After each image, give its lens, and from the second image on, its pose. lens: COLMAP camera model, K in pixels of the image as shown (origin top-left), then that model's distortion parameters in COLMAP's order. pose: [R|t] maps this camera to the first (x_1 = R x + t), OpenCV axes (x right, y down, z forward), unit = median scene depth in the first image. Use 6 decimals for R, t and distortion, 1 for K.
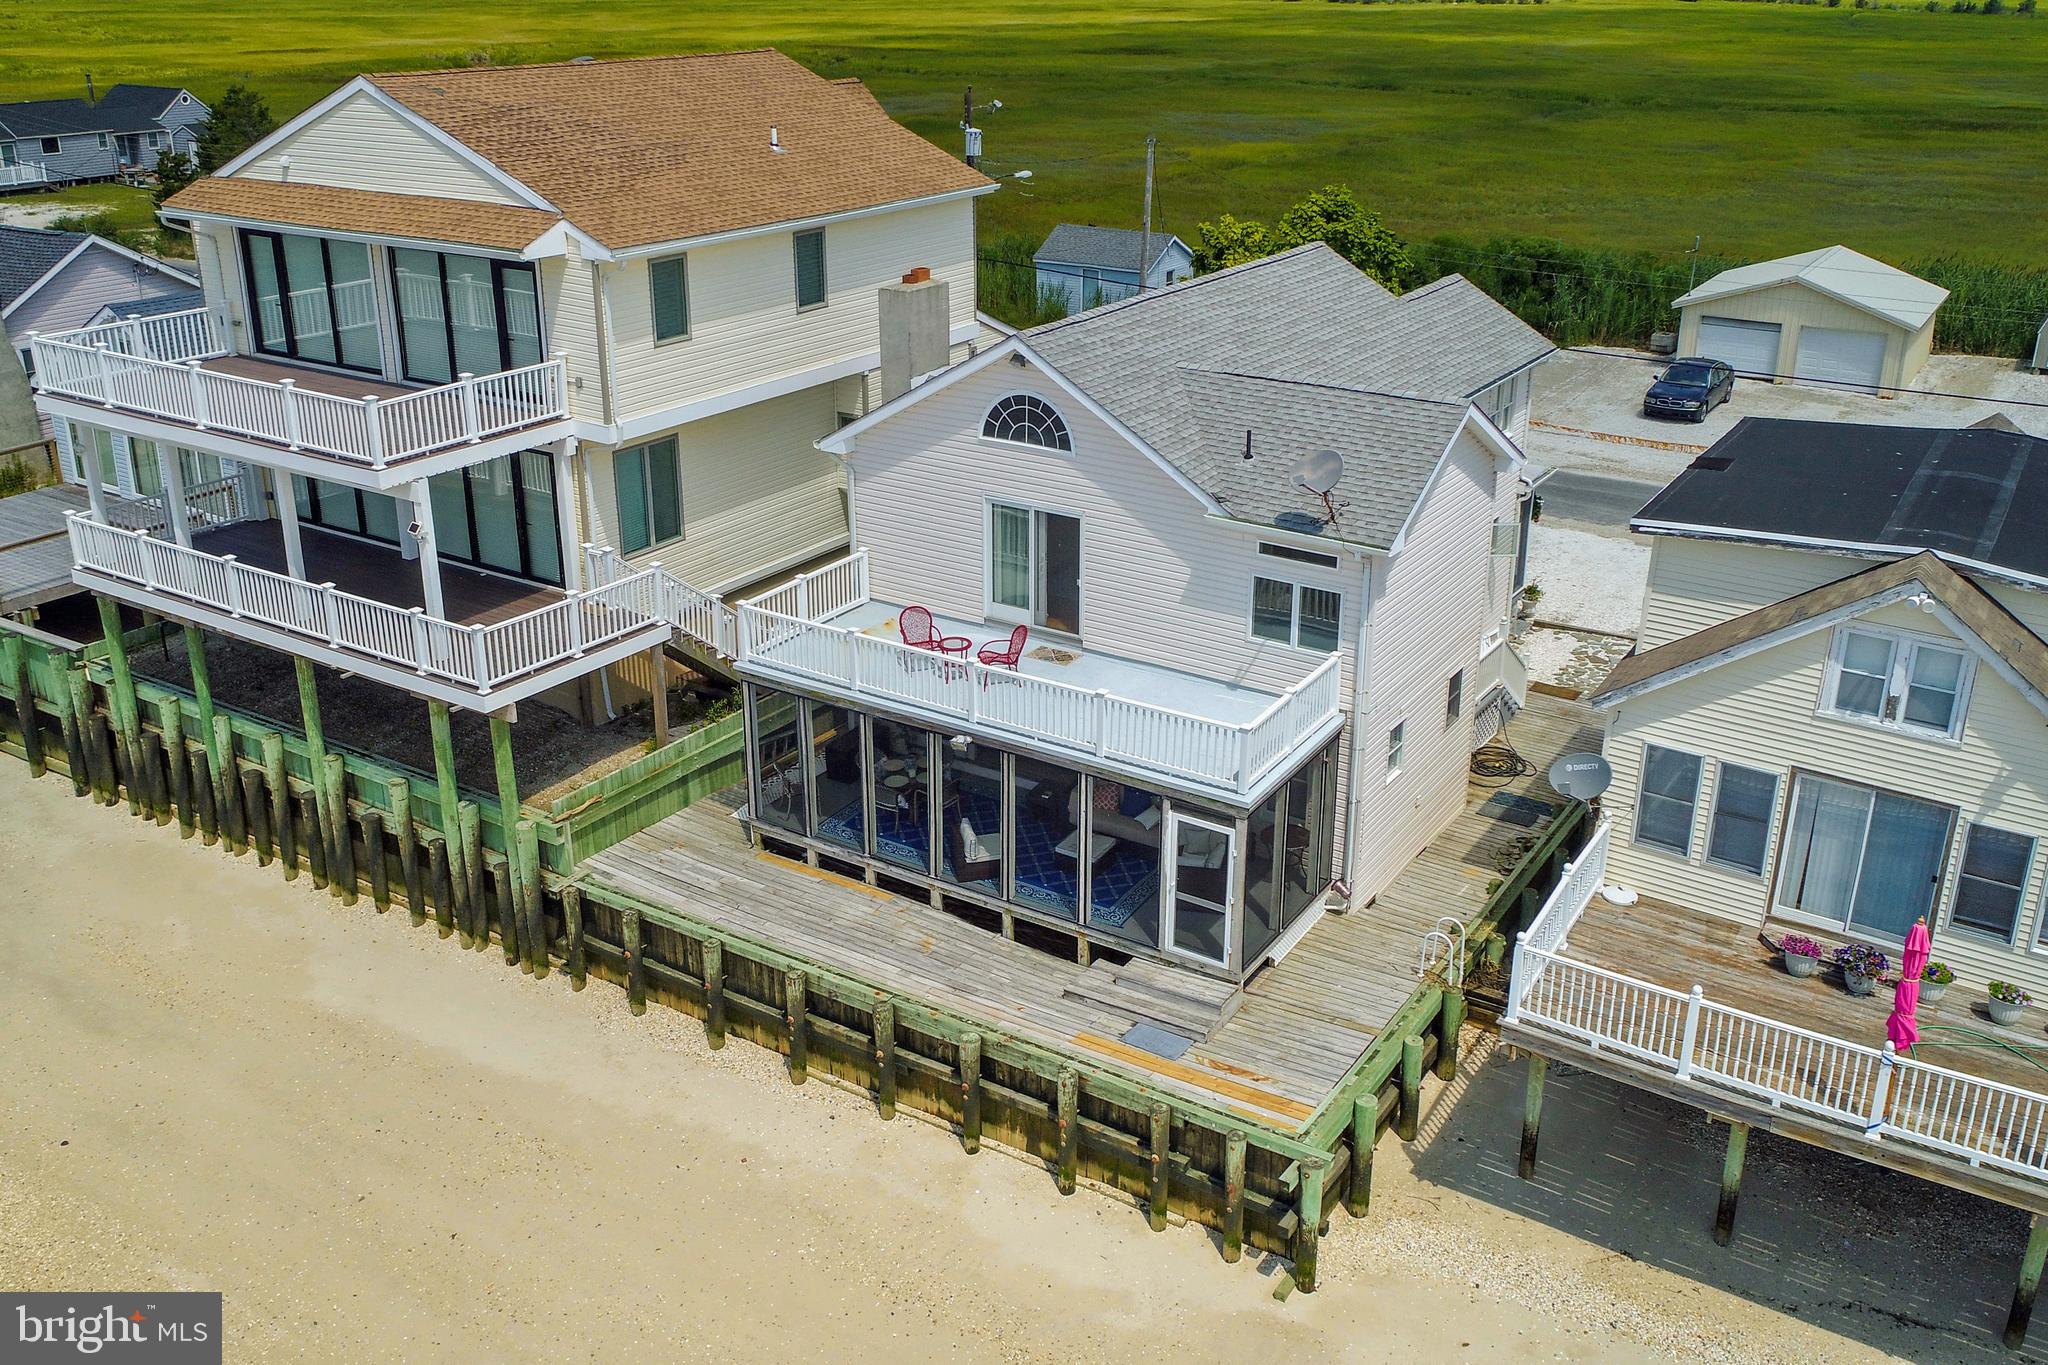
lens RADIAL K [[1784.1, 0, 1079.6], [0, 1784.1, 610.7], [0, 0, 1]] dist [-0.002746, -0.007344]
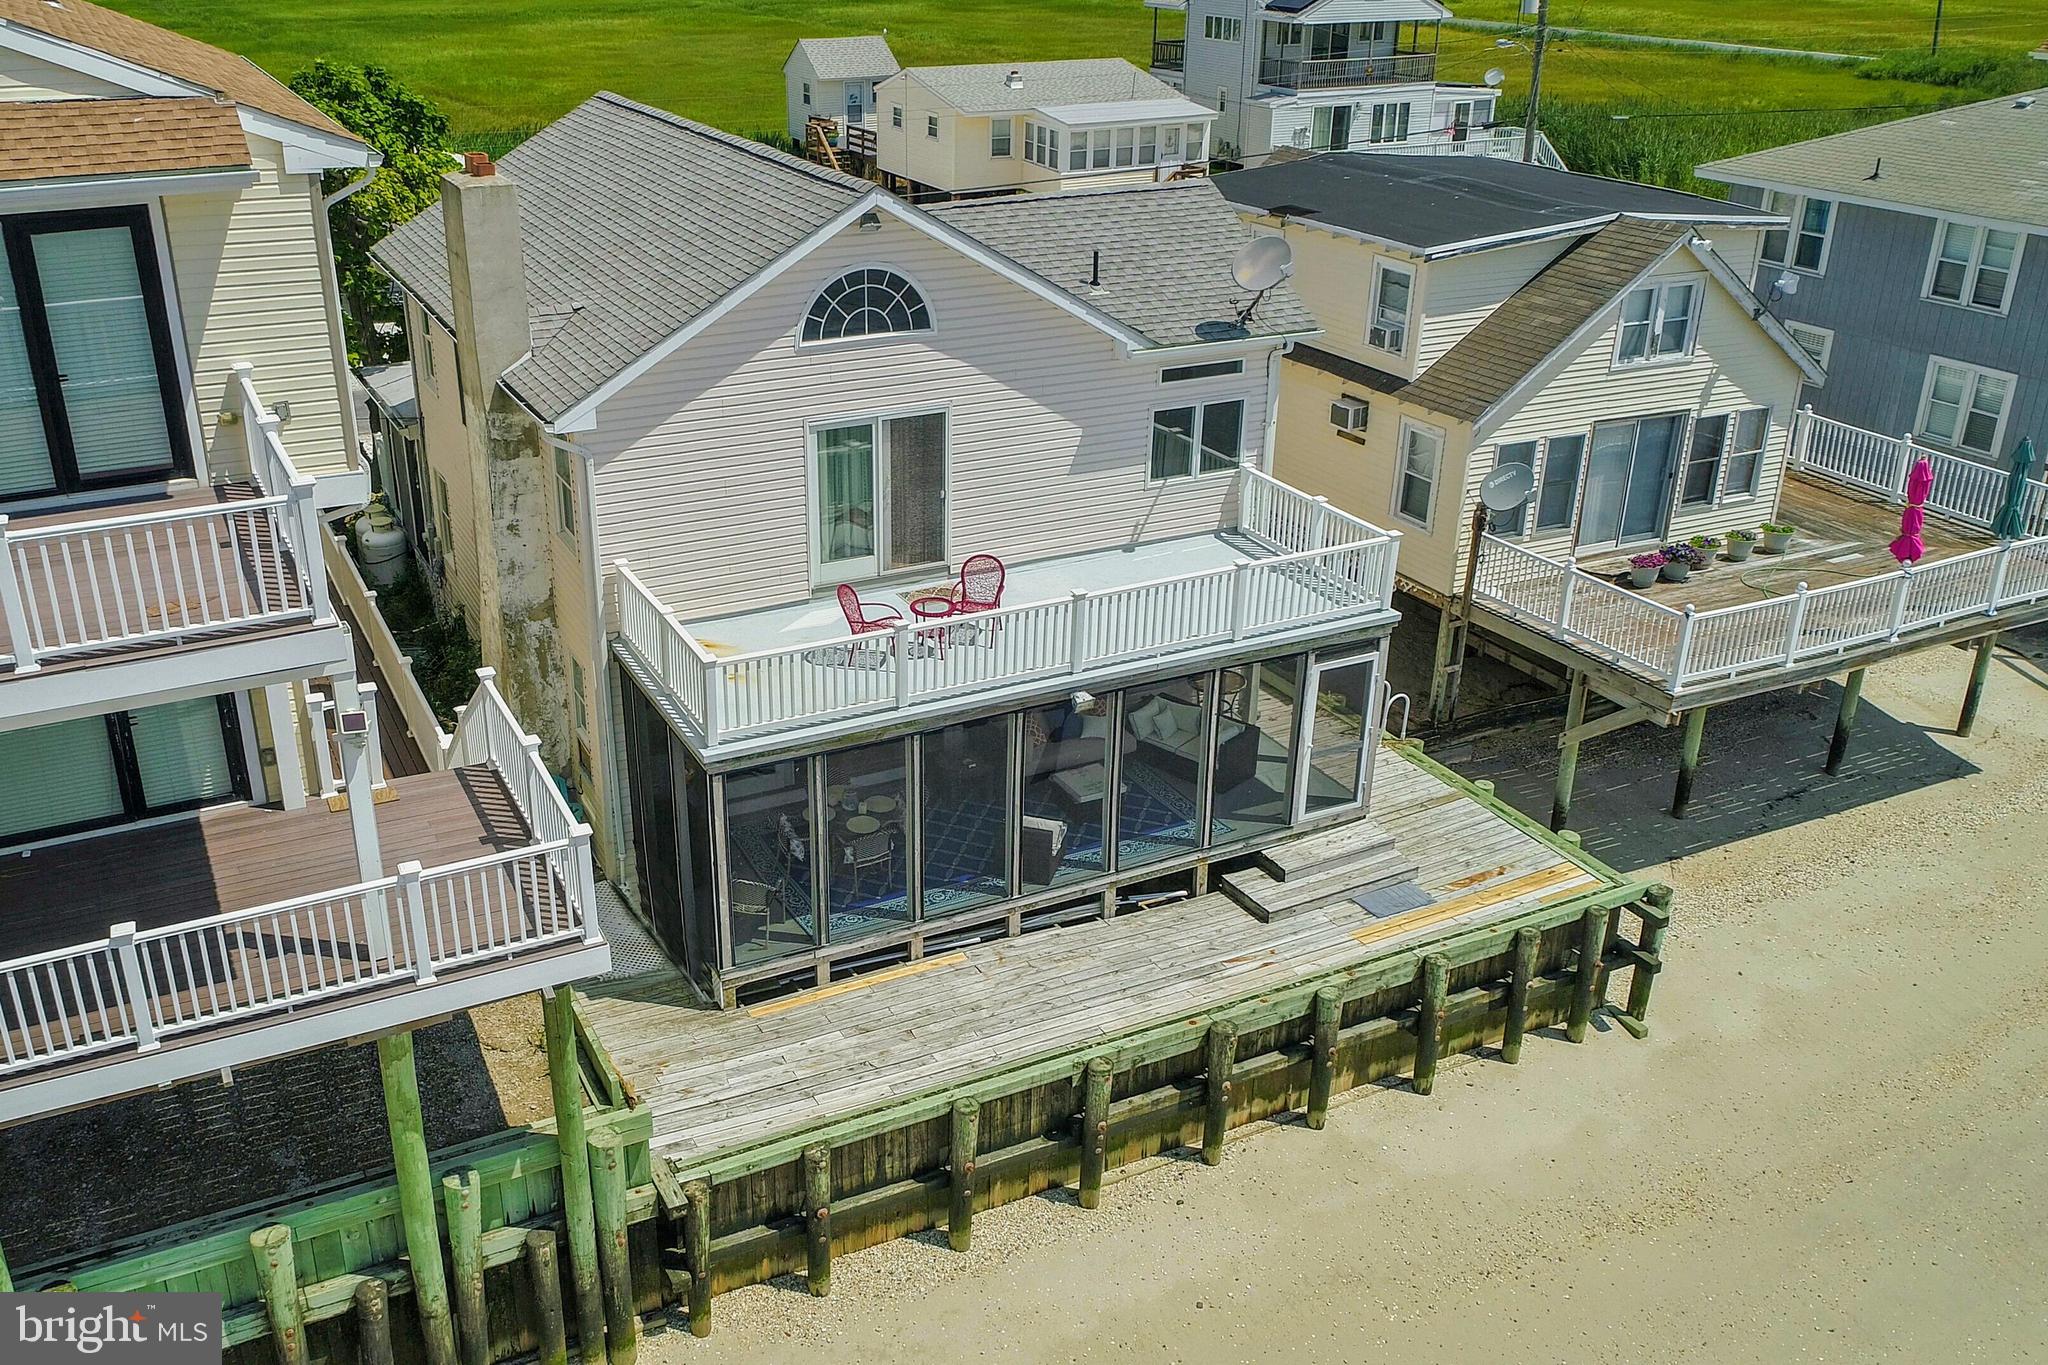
lens RADIAL K [[1738.2, 0, 870.3], [0, 1738.2, 675.4], [0, 0, 1]] dist [-0.015649, 0.005307]
pose [[0.557785, -0.352001, 0.751645, -0.656364], [0.300247, 0.929856, 0.212649, -0.119974], [-0.773775, 0.107067, 0.624347, 0.576086]]
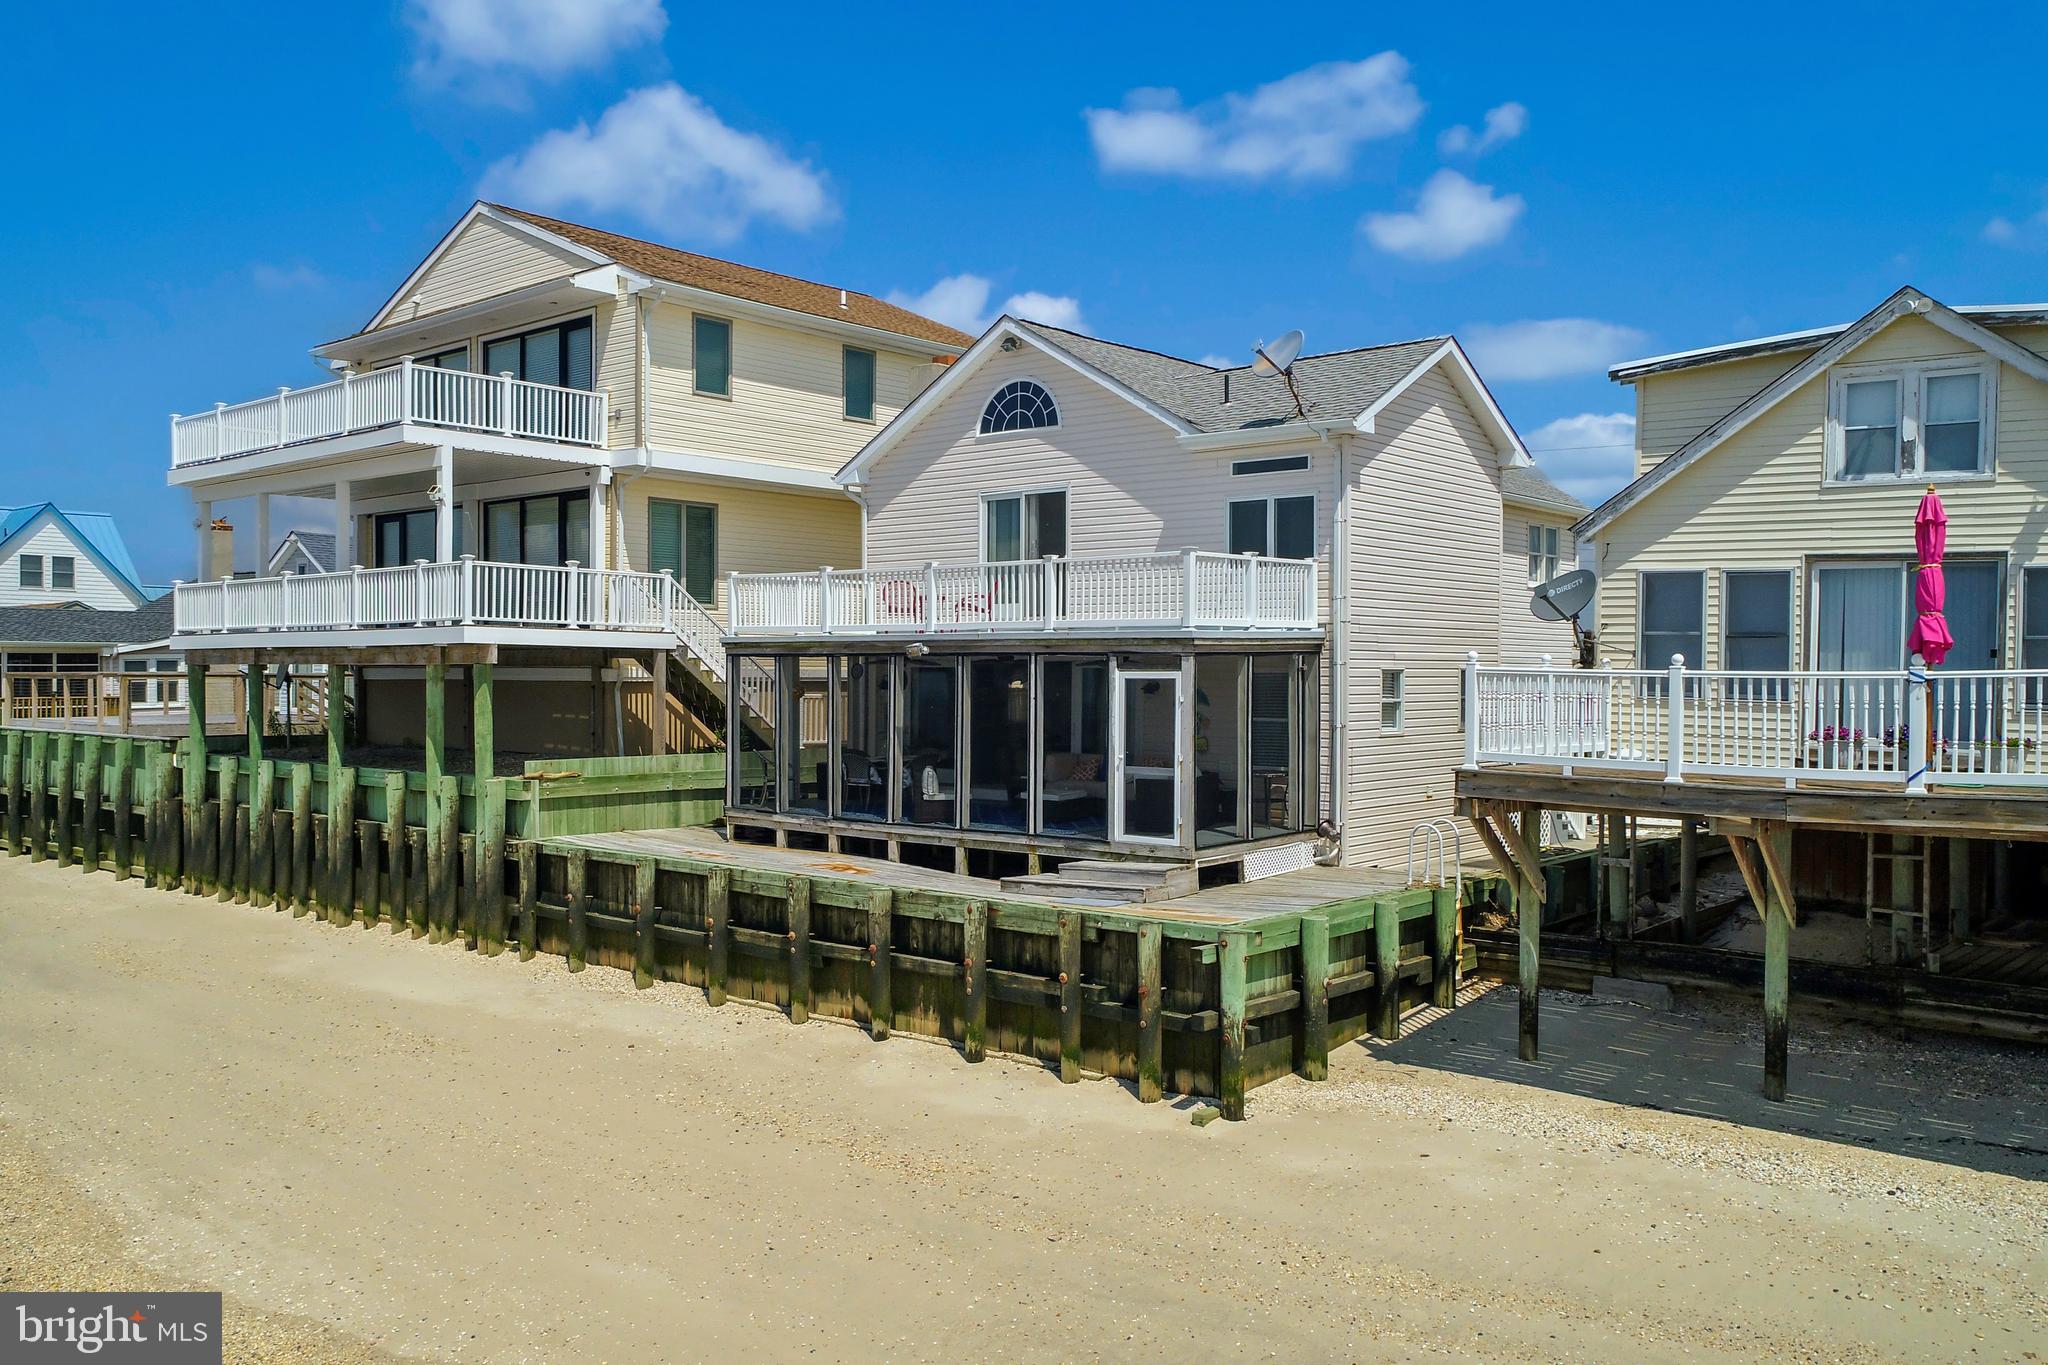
lens RADIAL K [[1608.8, 0, 1048.3], [0, 1608.8, 692.9], [0, 0, 1]] dist [-0.007905, 0.002555]
pose [[0.989851, -0.002627, -0.142083, 0.121977], [-0.044790, 0.943100, -0.329478, 0.363971], [0.134864, 0.332498, 0.933411, 0.200358]]
